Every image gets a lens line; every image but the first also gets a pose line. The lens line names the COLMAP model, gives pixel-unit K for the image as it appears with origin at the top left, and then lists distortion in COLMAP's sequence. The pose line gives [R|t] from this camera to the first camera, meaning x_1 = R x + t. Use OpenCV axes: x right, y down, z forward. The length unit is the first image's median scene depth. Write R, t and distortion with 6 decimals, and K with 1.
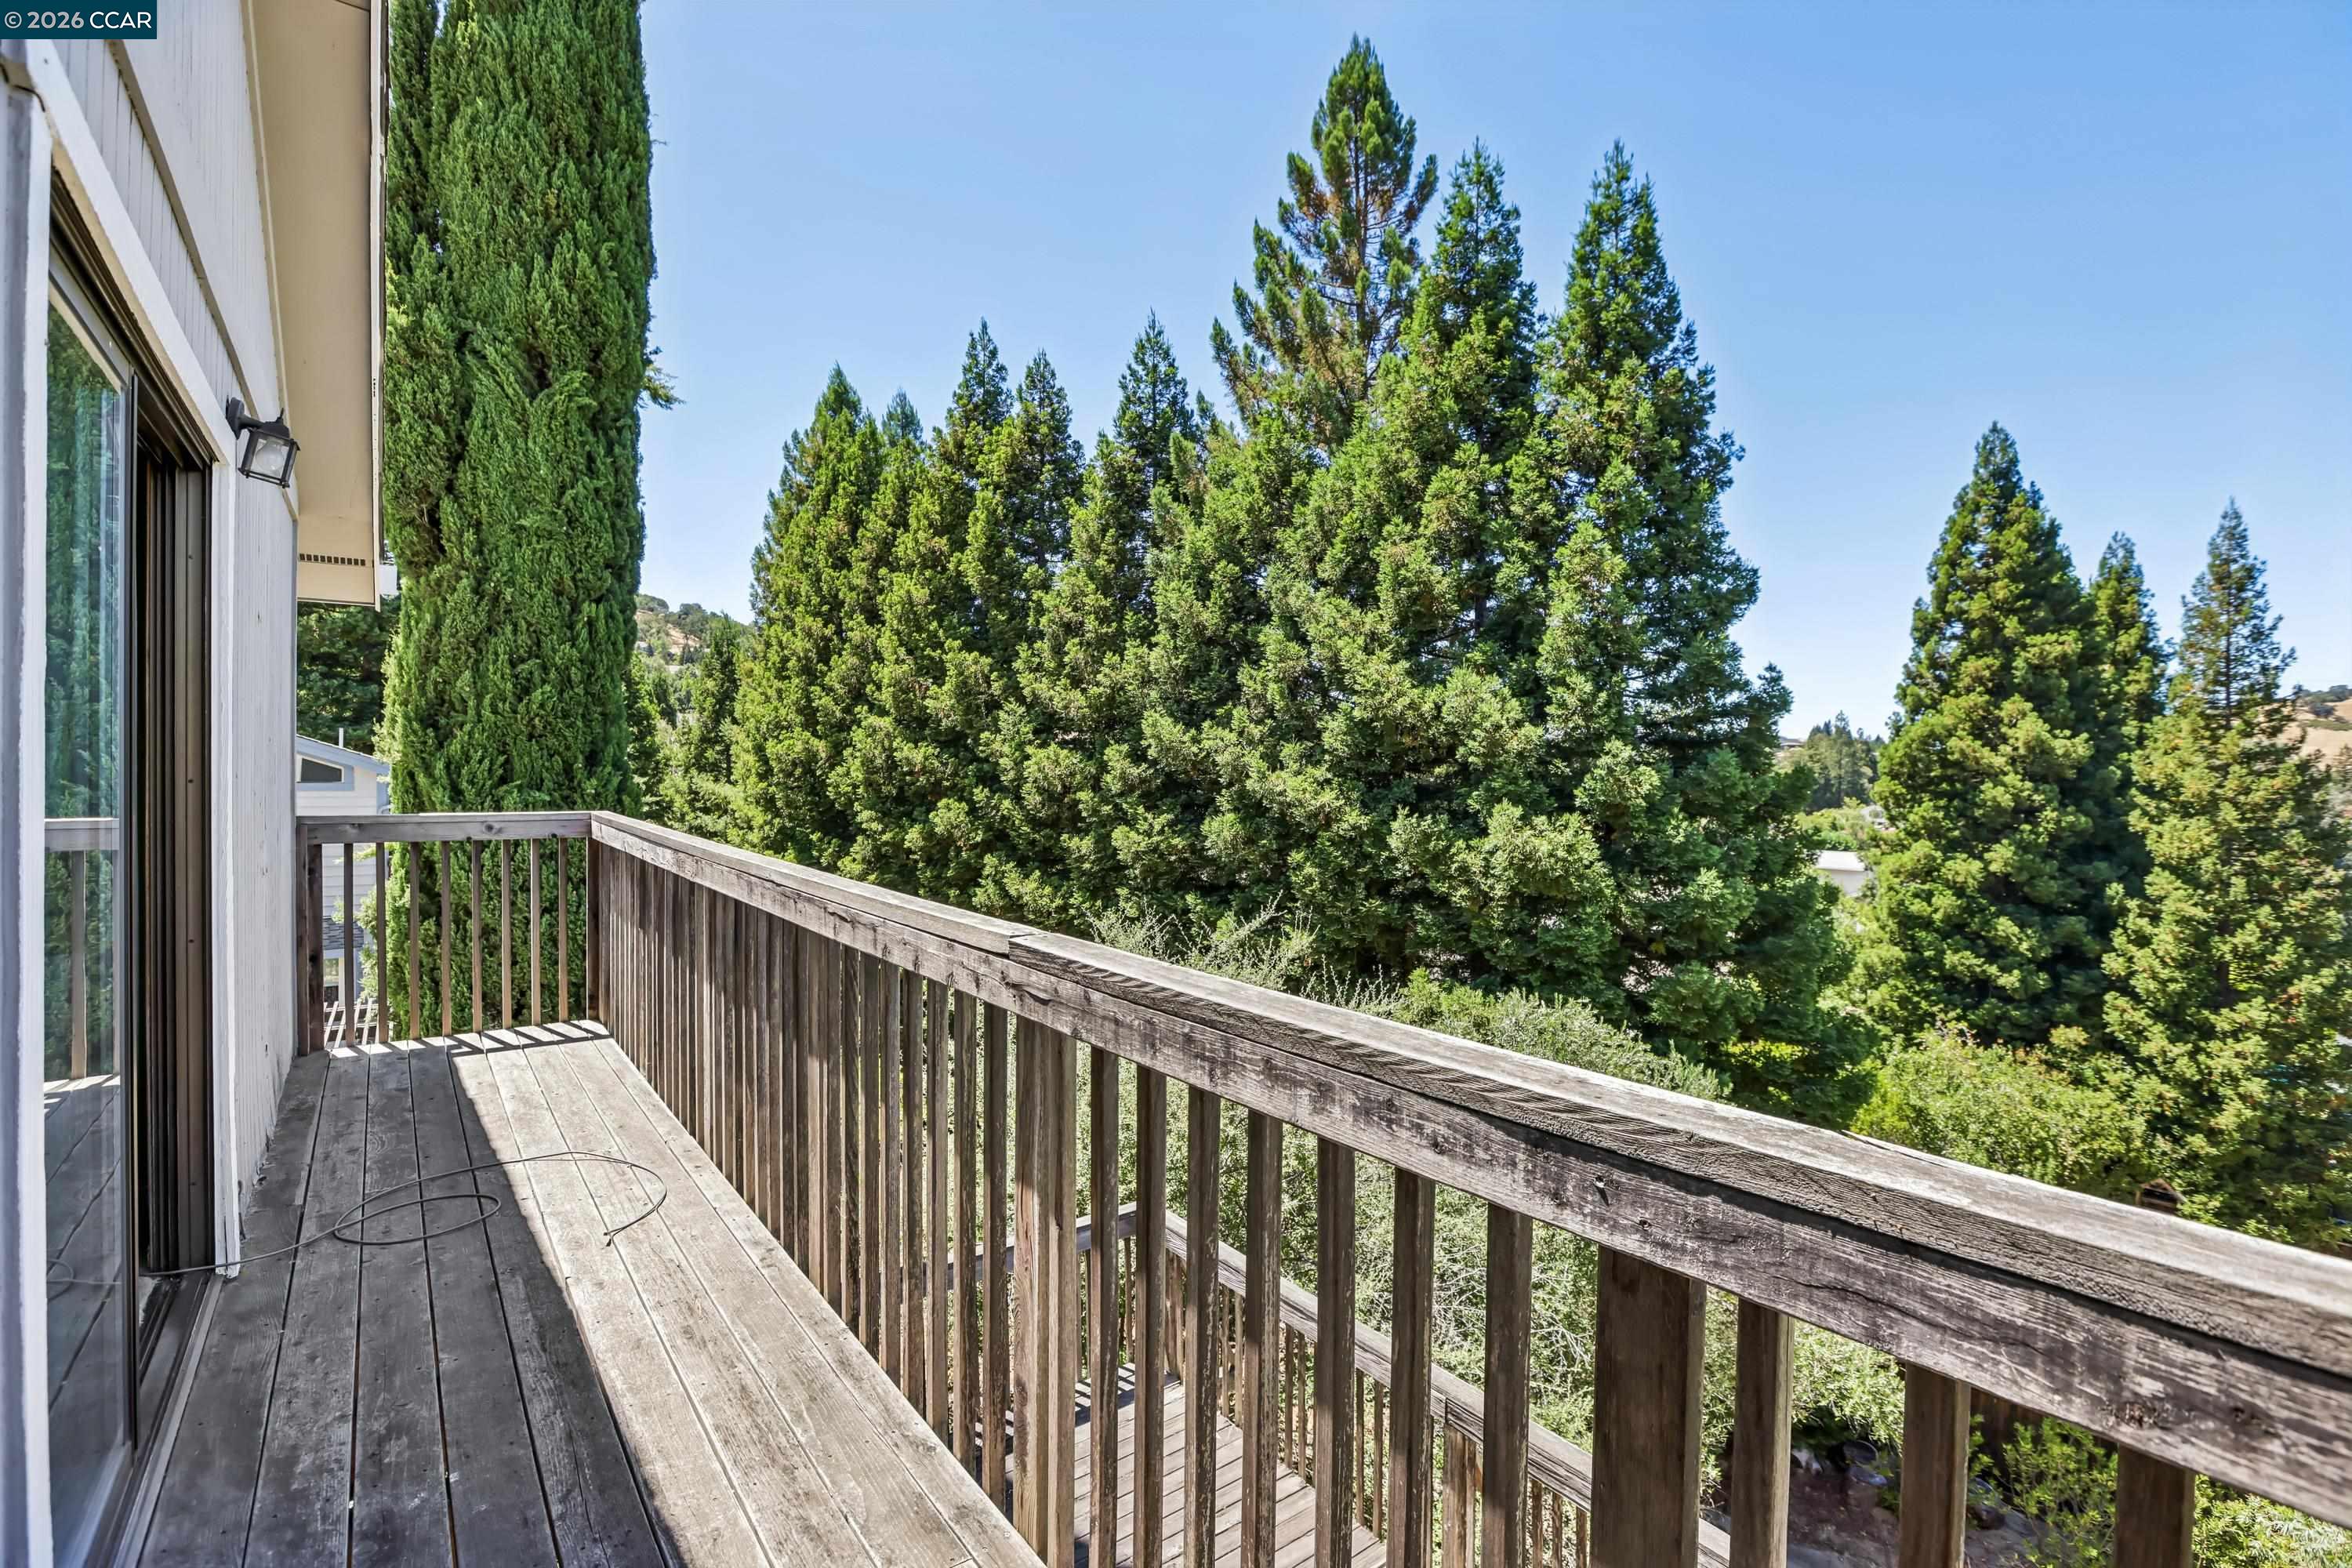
lens RADIAL K [[1077.4, 0, 1175.3], [0, 1077.4, 772.8], [0, 0, 1]] dist [-0.045145, 0.011604]
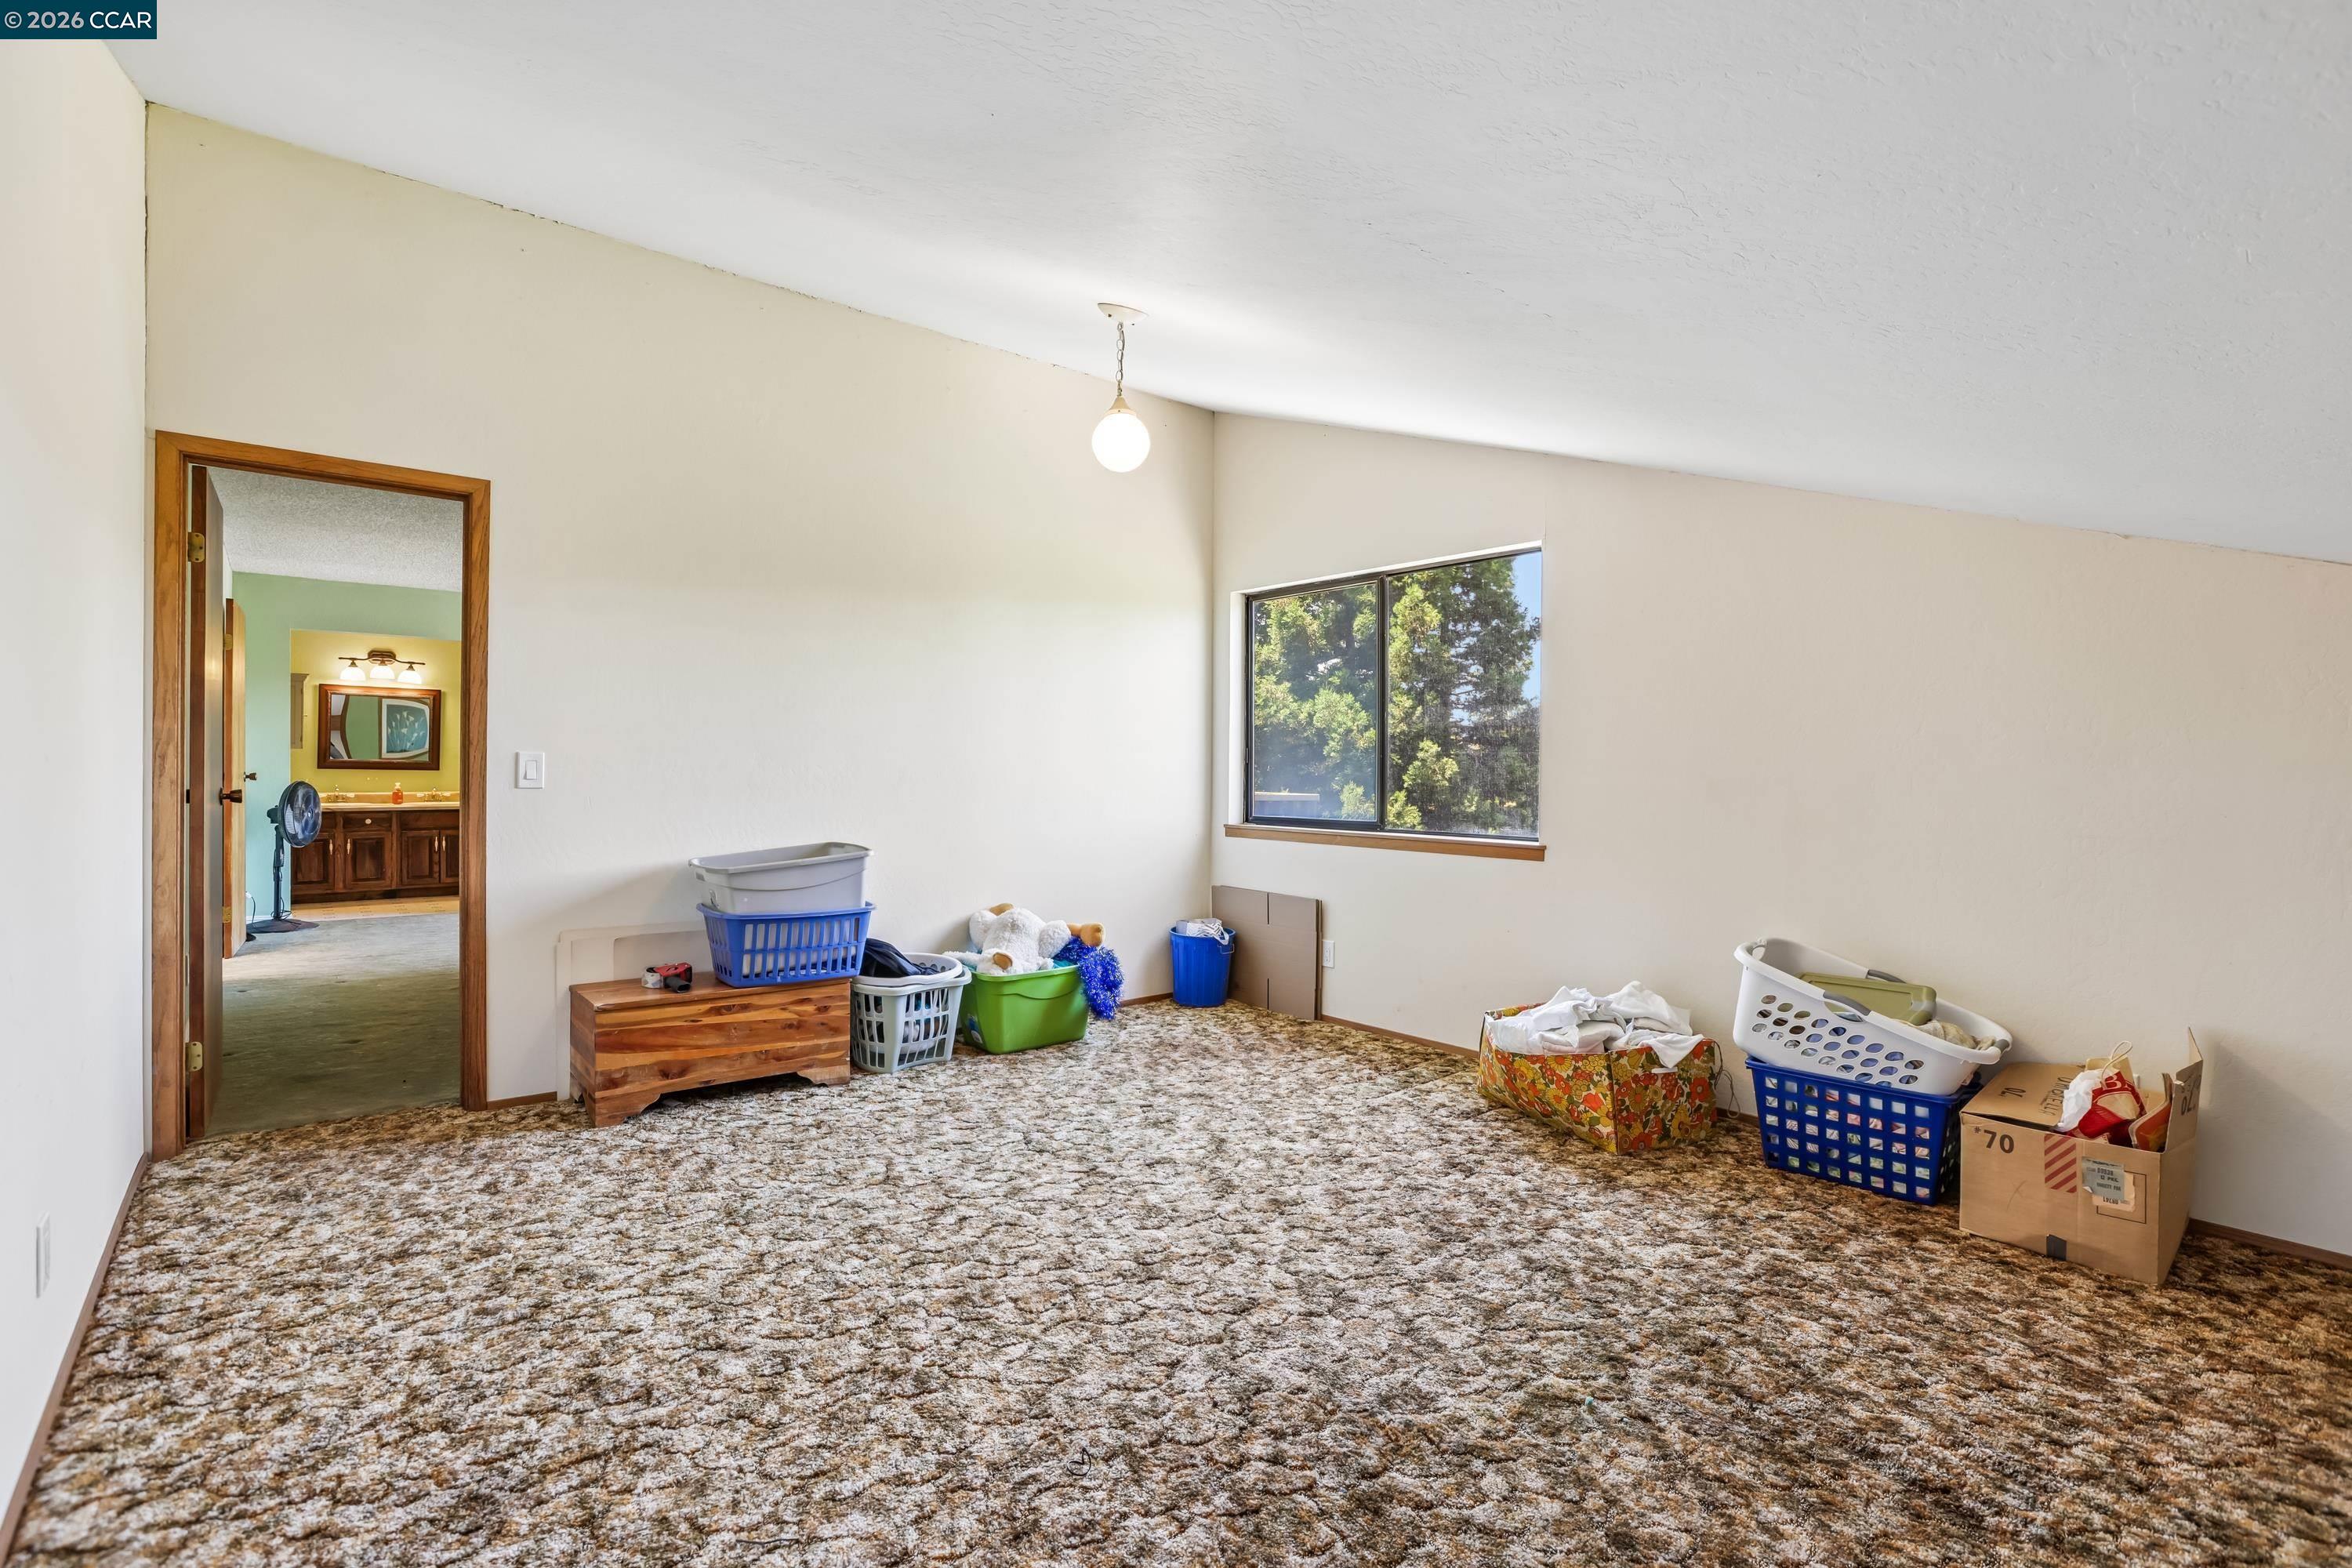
lens RADIAL K [[1077.4, 0, 1174.5], [0, 1077.4, 770.9], [0, 0, 1]] dist [-0.045145, 0.011604]
pose [[0.998317, 0.000997, 0.057981, -0.011317], [-0.000963, 0.999999, -0.000628, 0.010895], [-0.057982, 0.000571, 0.998317, -0.392995]]
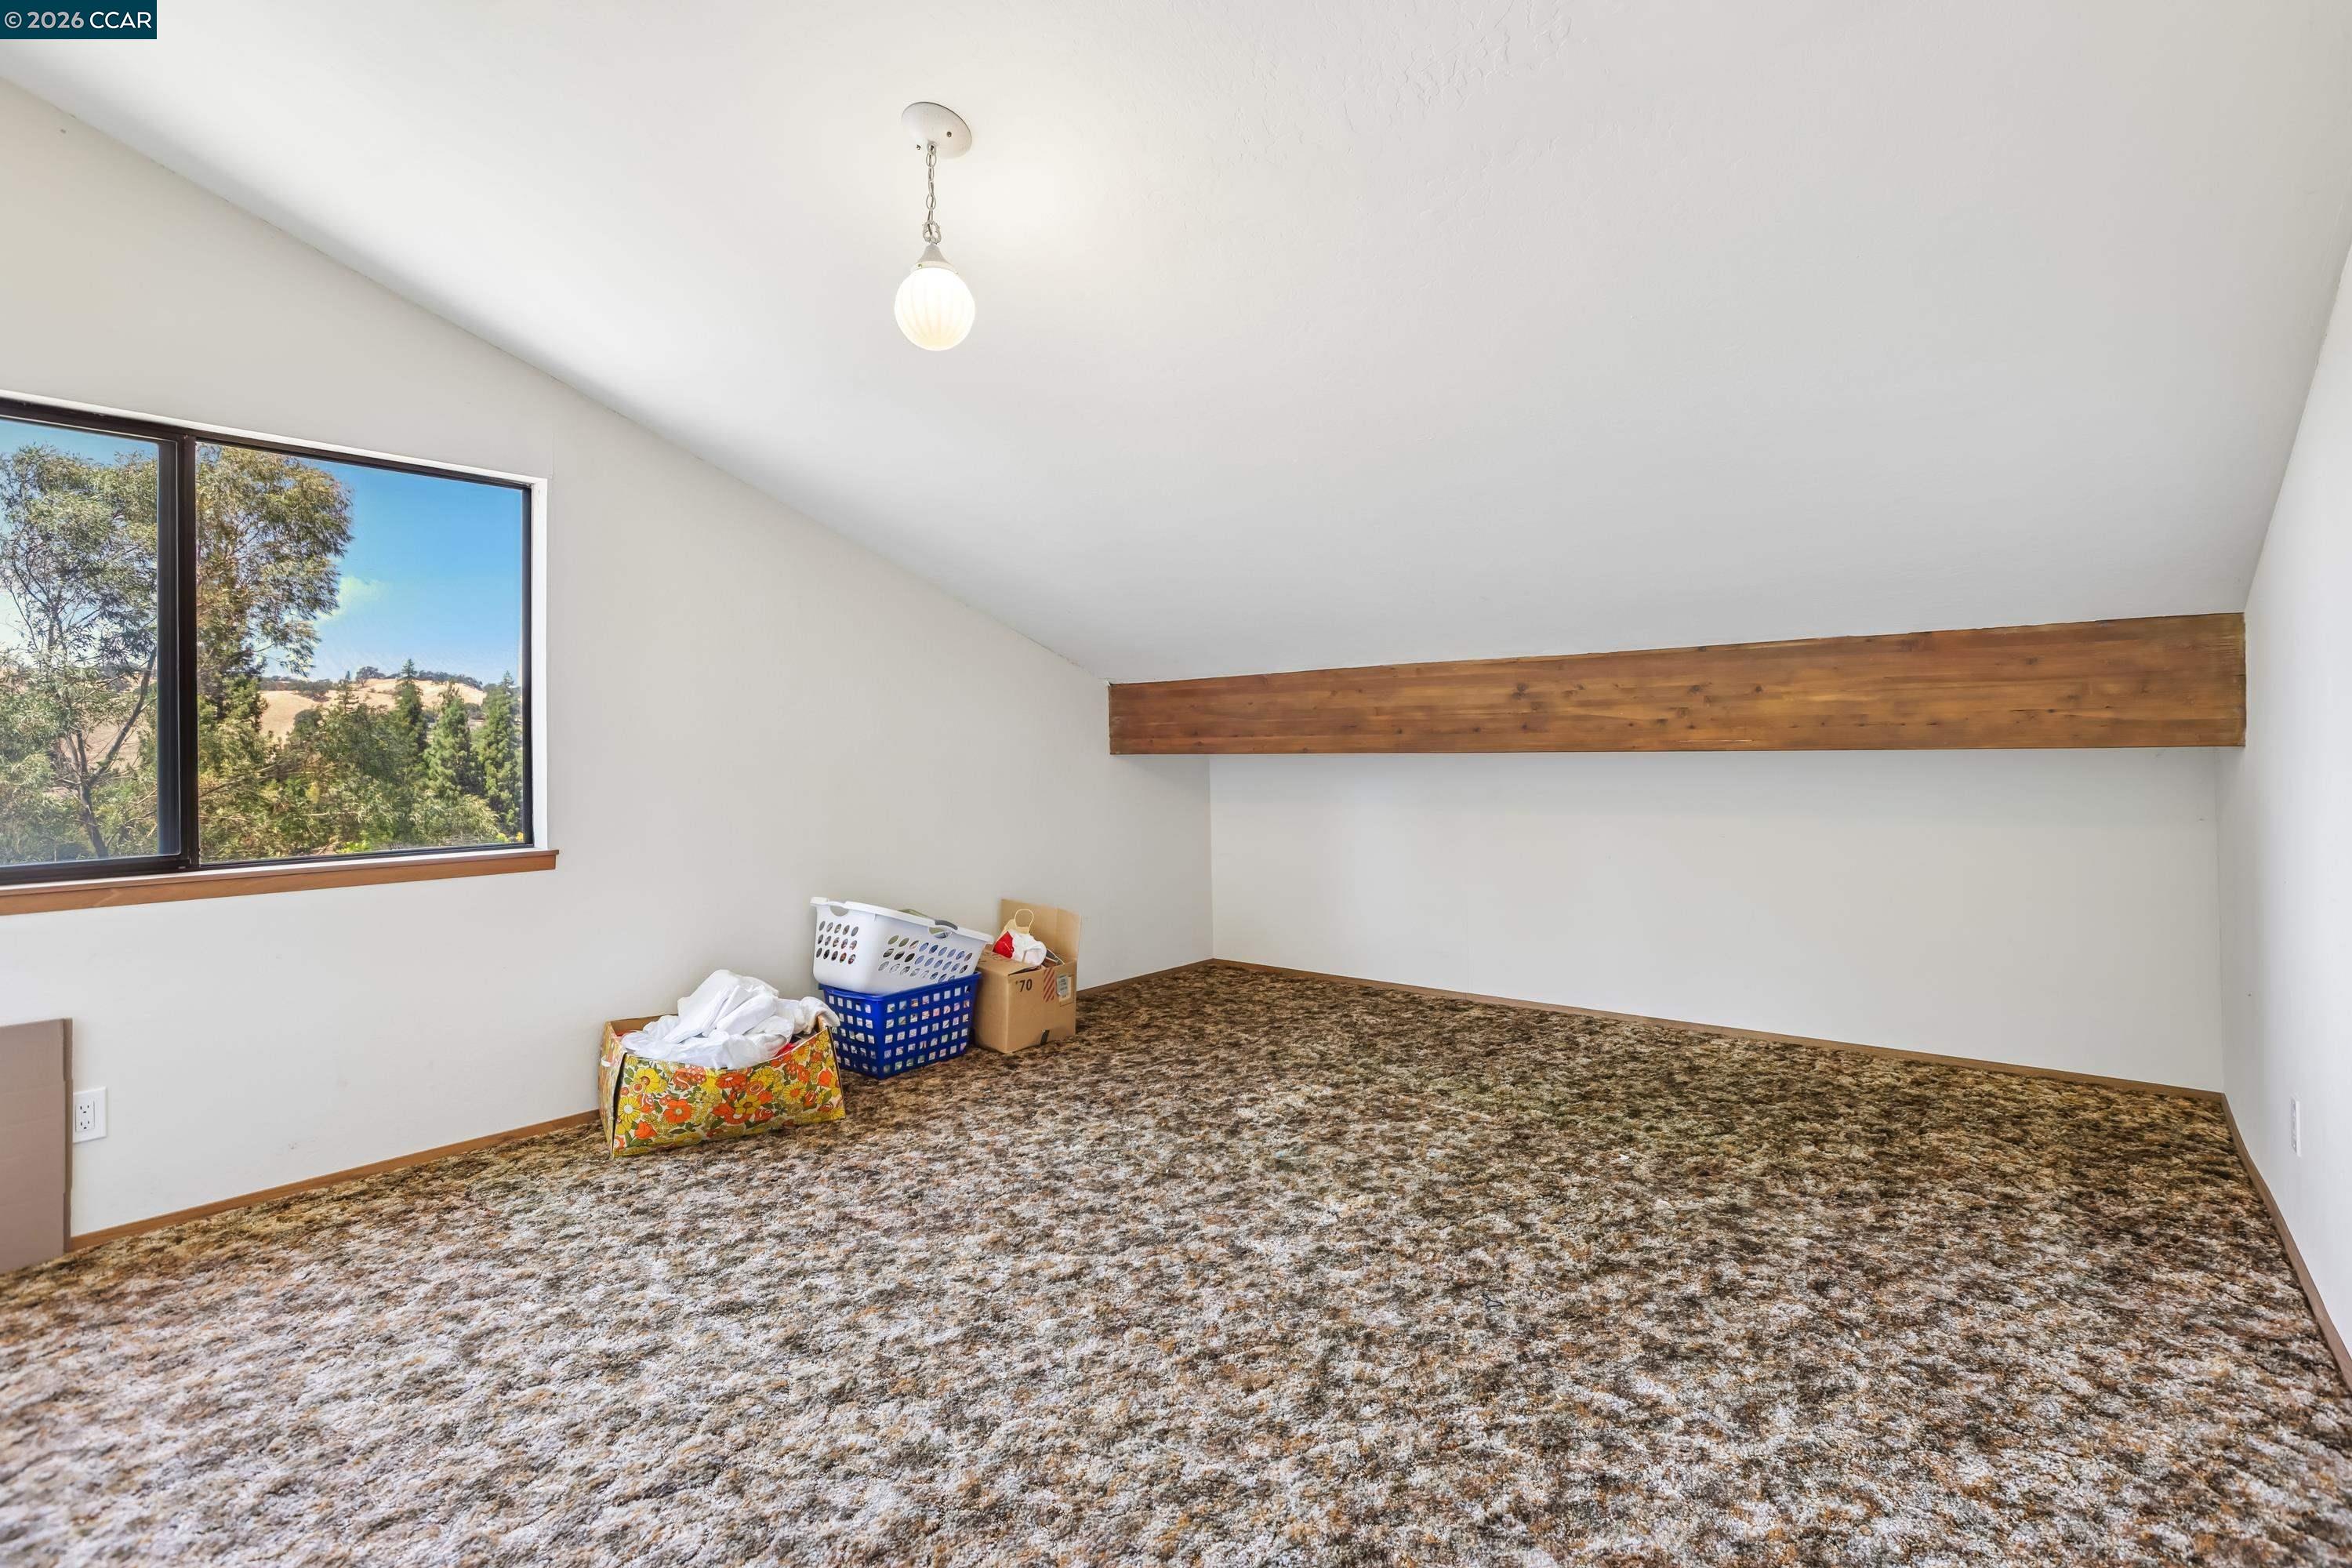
lens RADIAL K [[1077.4, 0, 1173.7], [0, 1077.4, 762.6], [0, 0, 1]] dist [-0.045145, 0.011604]
pose [[-0.231336, -0.015899, 0.972744, -0.608499], [0.014314, 0.999703, 0.019744, 0.001963], [-0.972769, 0.018492, -0.231040, 0.456108]]
